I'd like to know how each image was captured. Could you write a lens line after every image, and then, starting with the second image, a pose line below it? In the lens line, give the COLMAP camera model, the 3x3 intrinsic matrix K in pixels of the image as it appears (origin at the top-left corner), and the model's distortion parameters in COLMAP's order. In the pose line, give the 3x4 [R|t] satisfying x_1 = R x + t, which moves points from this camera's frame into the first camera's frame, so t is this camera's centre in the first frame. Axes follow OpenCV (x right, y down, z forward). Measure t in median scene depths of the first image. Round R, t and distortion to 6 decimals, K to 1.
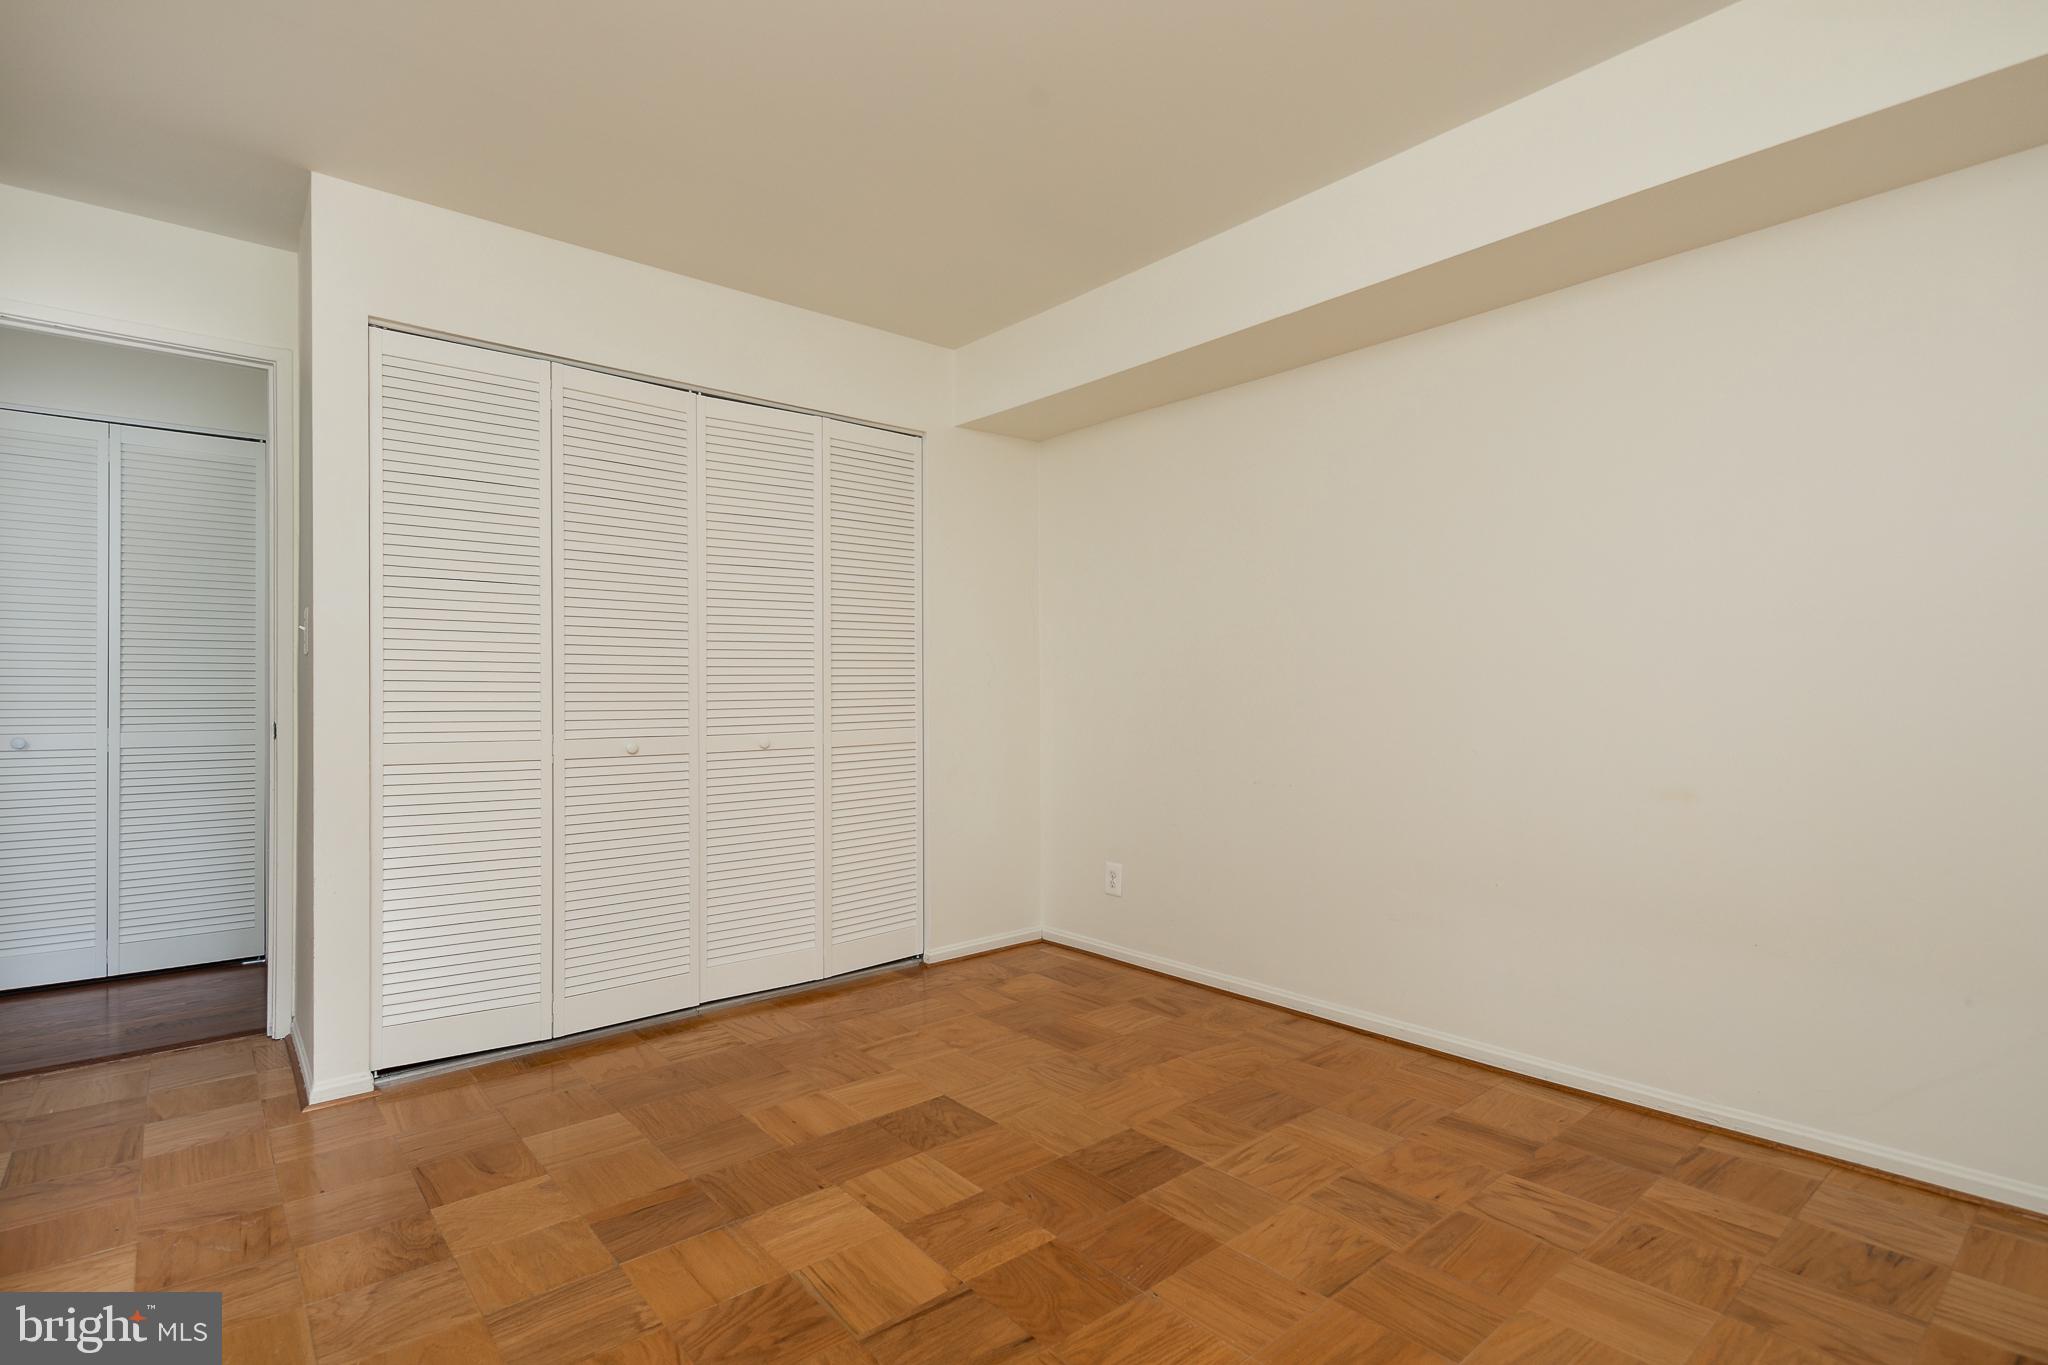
lens RADIAL K [[989.3, 0, 1022.9], [0, 989.3, 683.7], [0, 0, 1]] dist [0.009013, -0.002437]
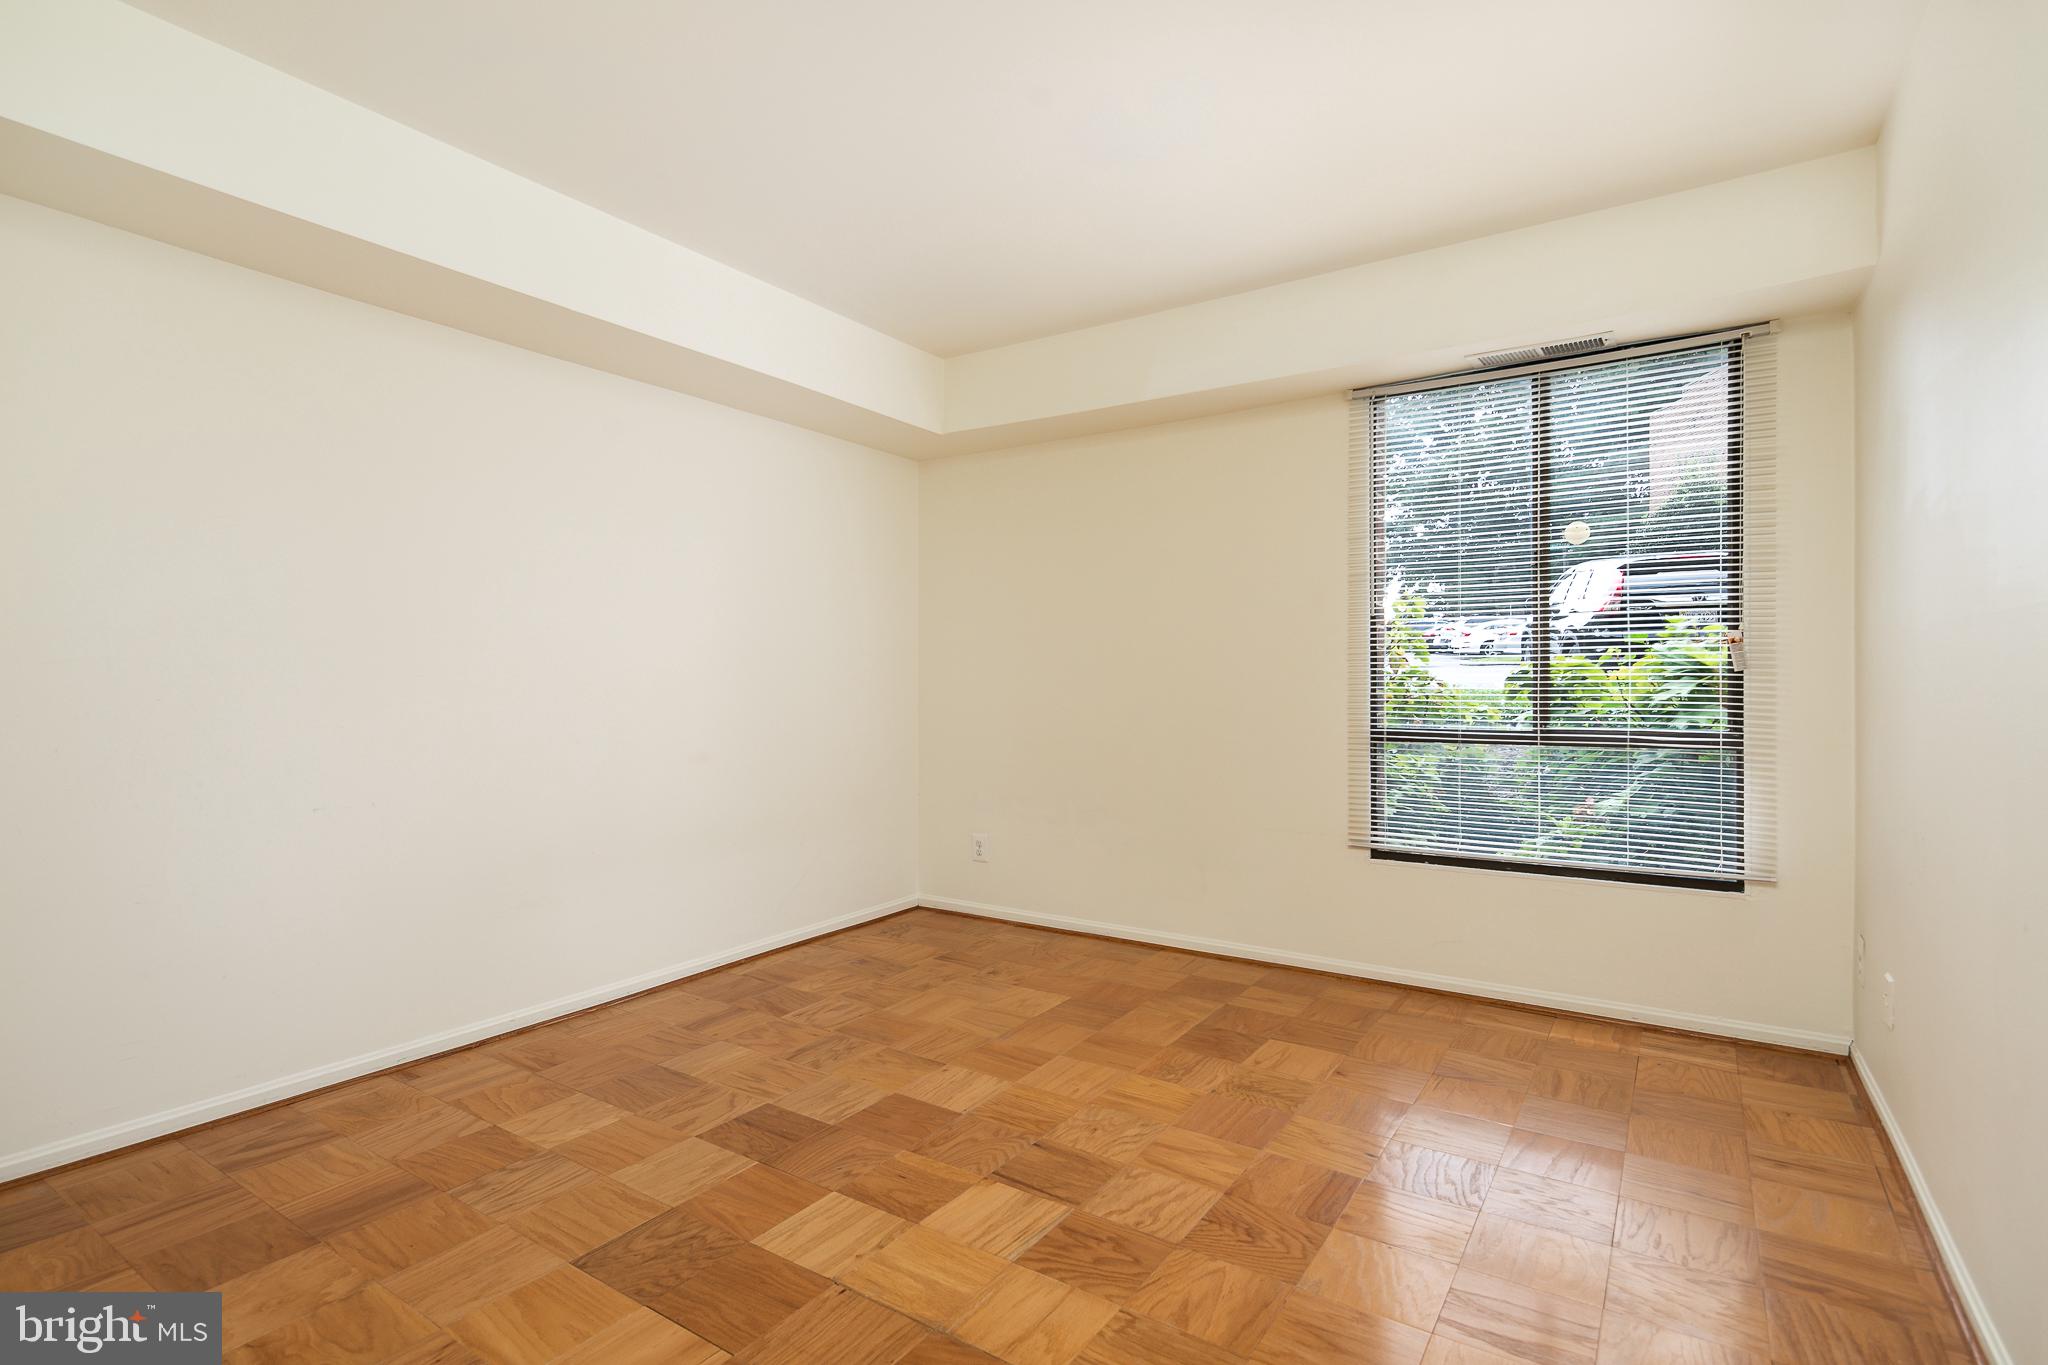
lens RADIAL K [[989.3, 0, 1024.5], [0, 989.3, 684.5], [0, 0, 1]] dist [0.009013, -0.002437]
pose [[-0.281061, 0.007501, 0.959661, -0.980327], [-0.001084, 0.999966, -0.008134, 0.017847], [-0.959689, -0.003327, -0.281043, 1.037675]]
